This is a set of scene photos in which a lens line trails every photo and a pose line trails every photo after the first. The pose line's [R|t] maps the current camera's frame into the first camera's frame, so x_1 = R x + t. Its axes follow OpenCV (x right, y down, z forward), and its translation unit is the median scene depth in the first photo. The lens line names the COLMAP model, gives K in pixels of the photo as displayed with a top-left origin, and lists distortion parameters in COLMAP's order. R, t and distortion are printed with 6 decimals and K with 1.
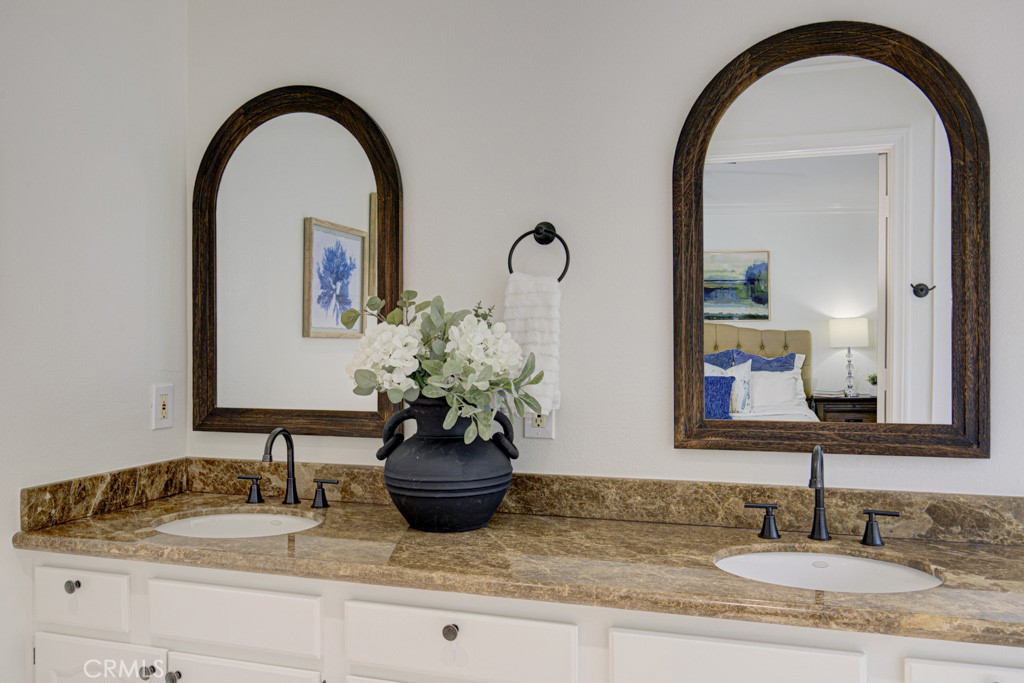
lens RADIAL K [[851.5, 0, 509.3], [0, 851.5, 343.4], [0, 0, 1]] dist [0.008902, 0.000991]
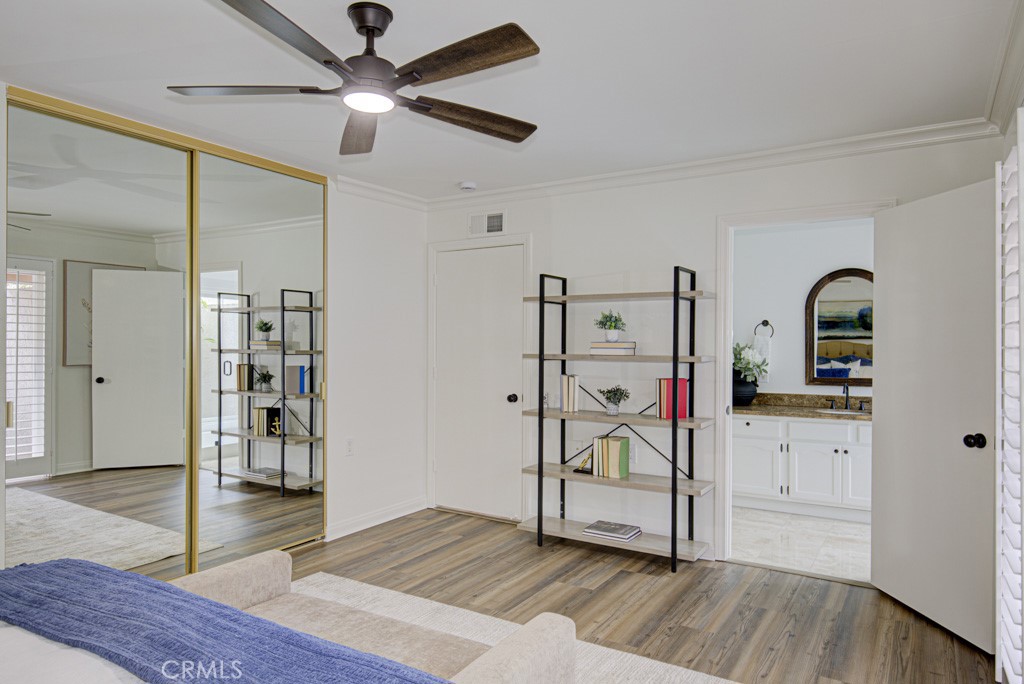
lens RADIAL K [[664.1, 0, 521.7], [0, 664.1, 345.9], [0, 0, 1]] dist [-0.005954, 0.002454]
pose [[0.969921, 0.002468, -0.243406, -0.278370], [-0.002118, 0.999996, 0.001700, -0.041960], [0.243409, -0.001133, 0.969923, -1.954348]]
